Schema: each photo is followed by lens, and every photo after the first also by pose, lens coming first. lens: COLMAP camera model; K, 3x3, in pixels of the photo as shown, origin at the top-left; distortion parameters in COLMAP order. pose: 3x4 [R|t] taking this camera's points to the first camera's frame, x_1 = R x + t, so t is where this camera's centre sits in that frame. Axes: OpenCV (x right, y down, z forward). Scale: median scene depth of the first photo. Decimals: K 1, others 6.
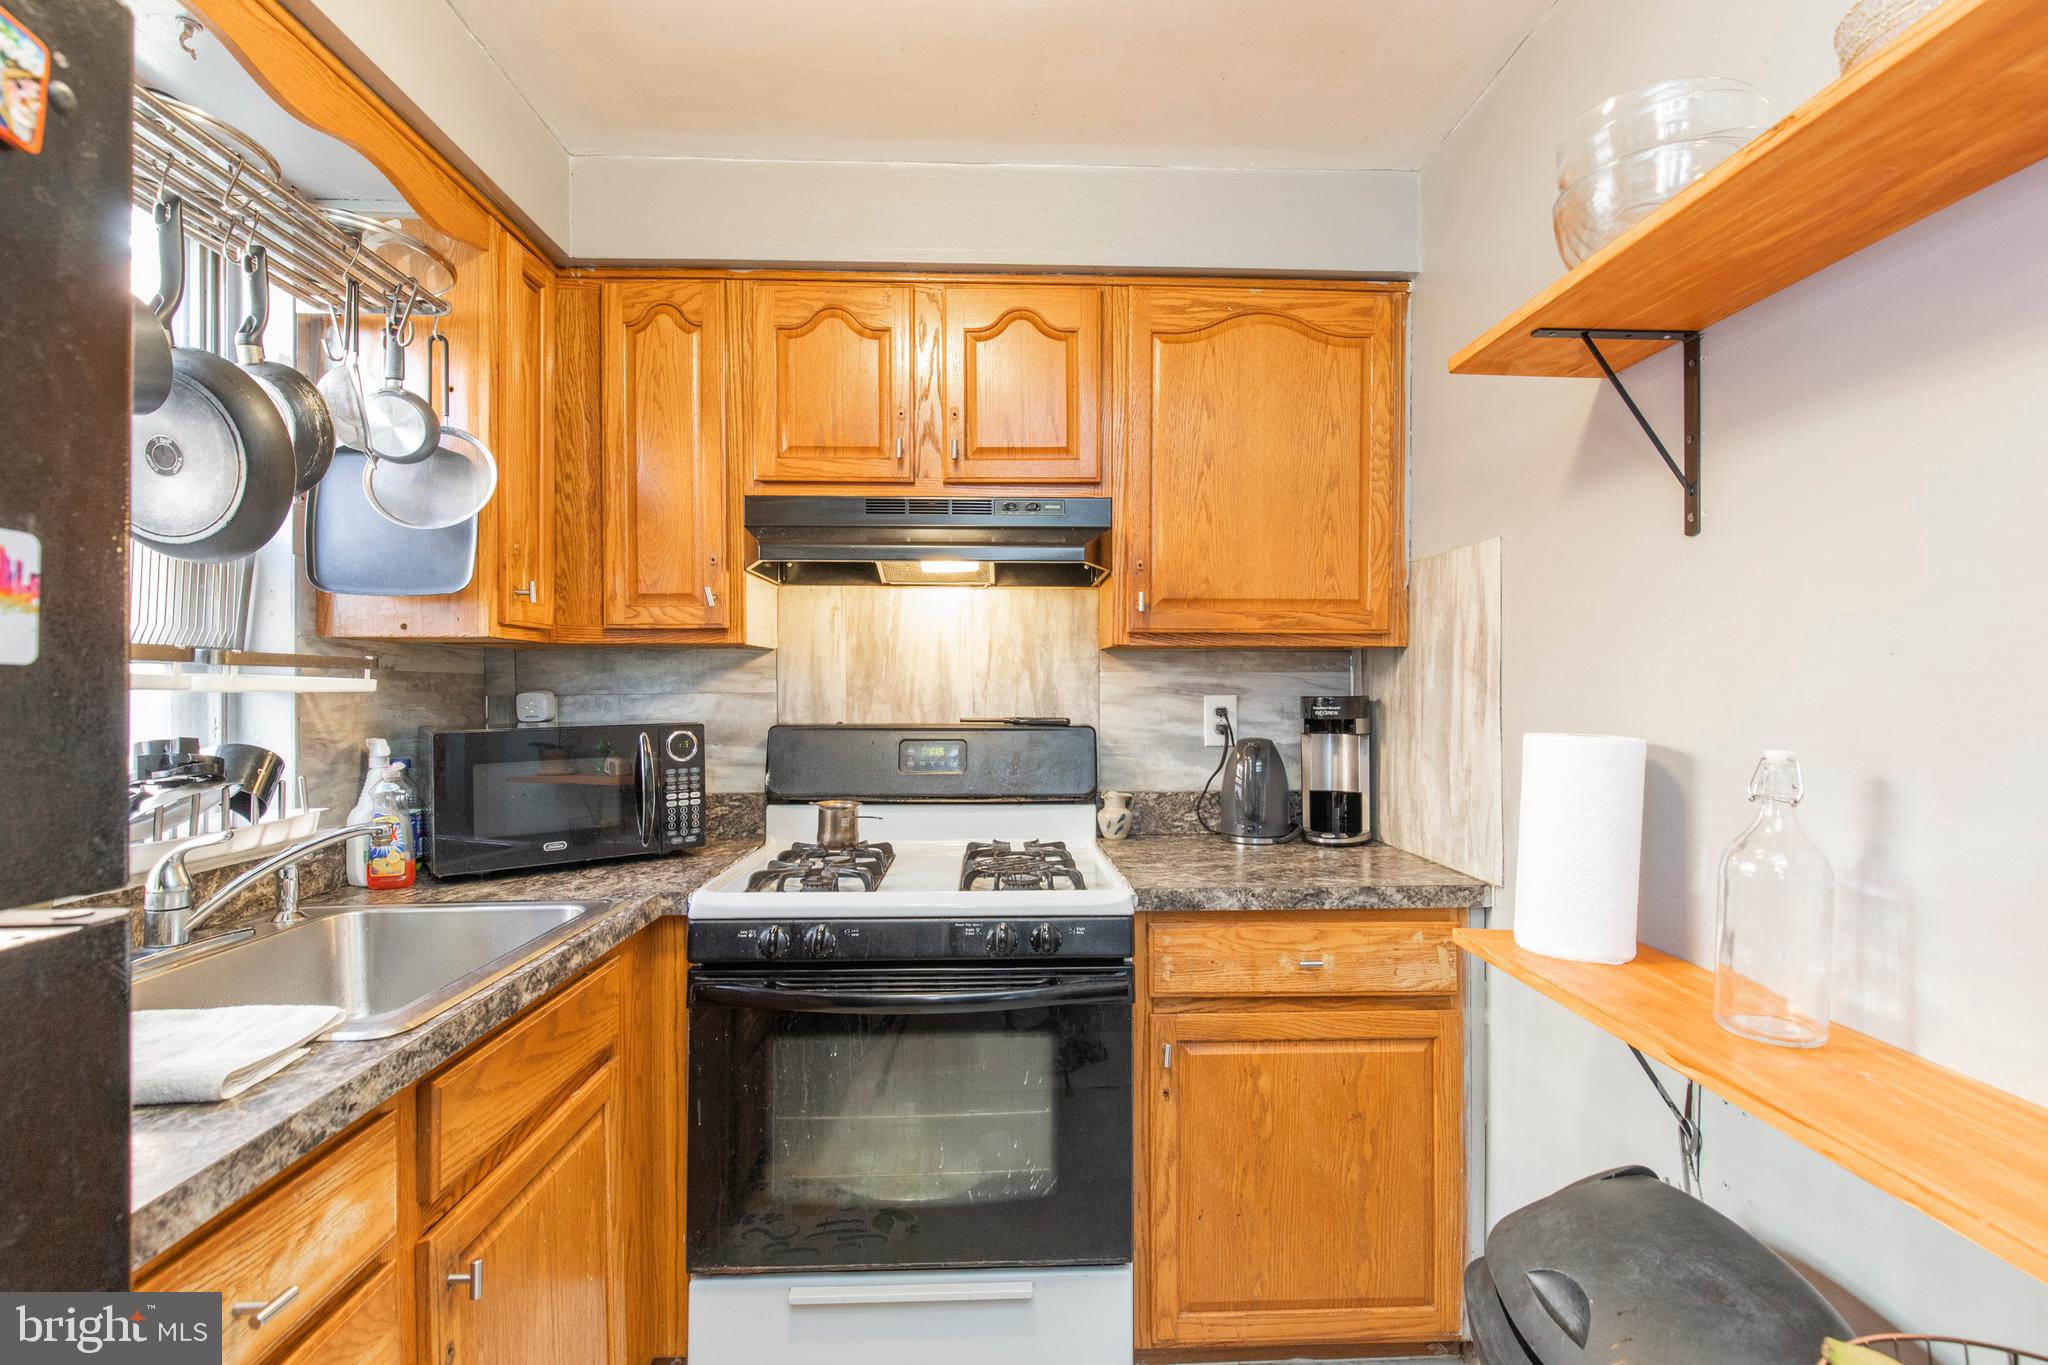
lens RADIAL K [[954.6, 0, 1029.1], [0, 954.6, 687.8], [0, 0, 1]] dist [-0.004874, -0.000086]
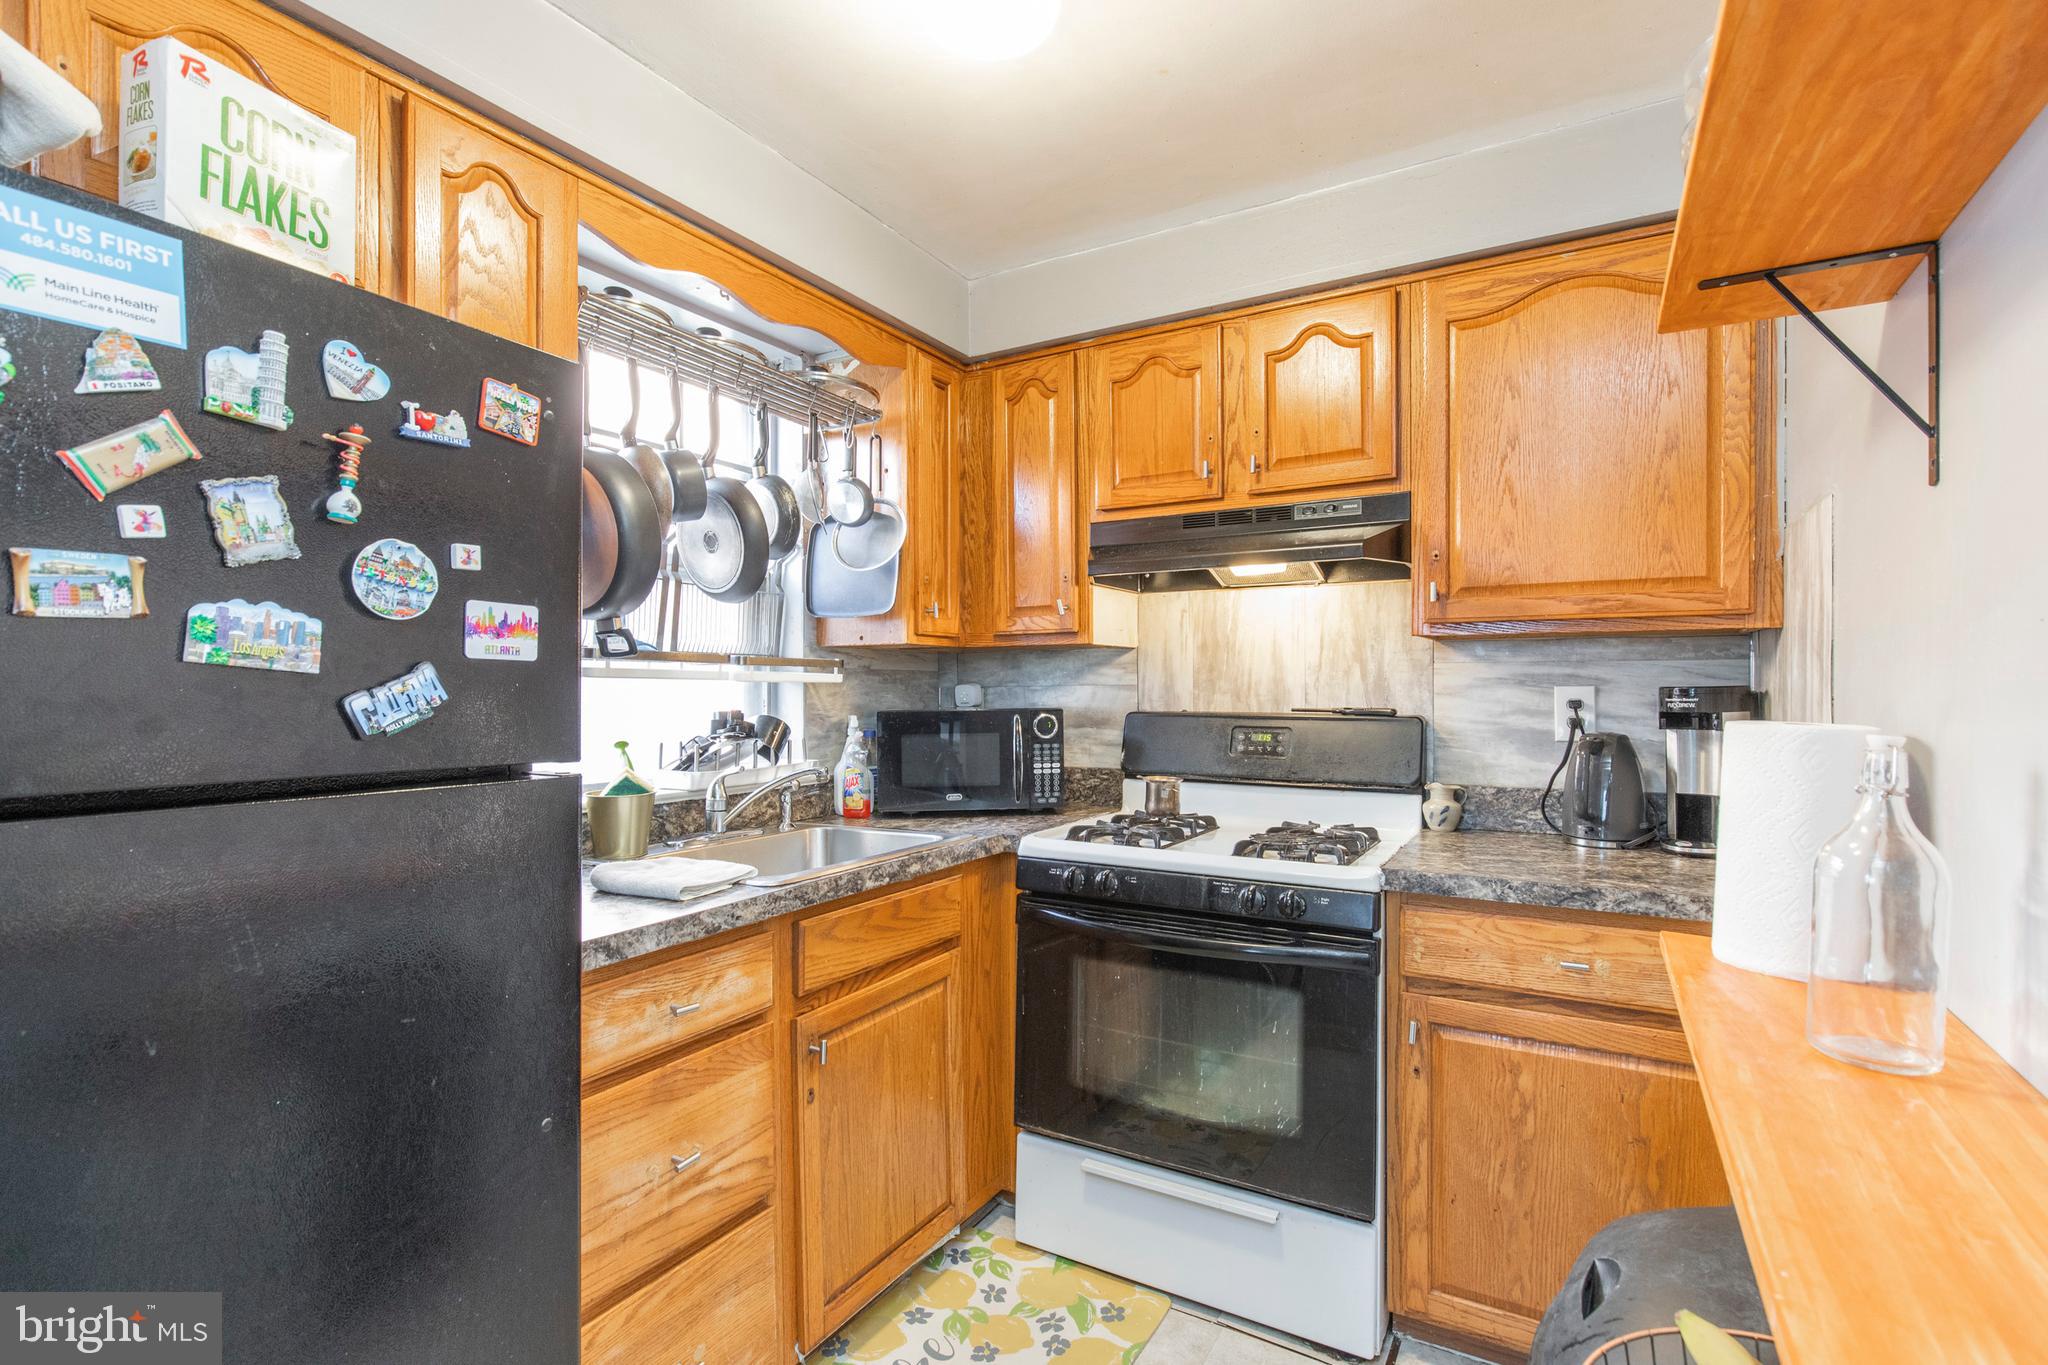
lens RADIAL K [[954.6, 0, 1023.1], [0, 954.6, 686.3], [0, 0, 1]] dist [-0.004874, -0.000086]
pose [[0.842697, -0.001485, -0.538386, 0.330005], [0.001037, 0.999999, -0.001135, 0.011086], [0.538387, 0.000398, 0.842698, -0.092080]]
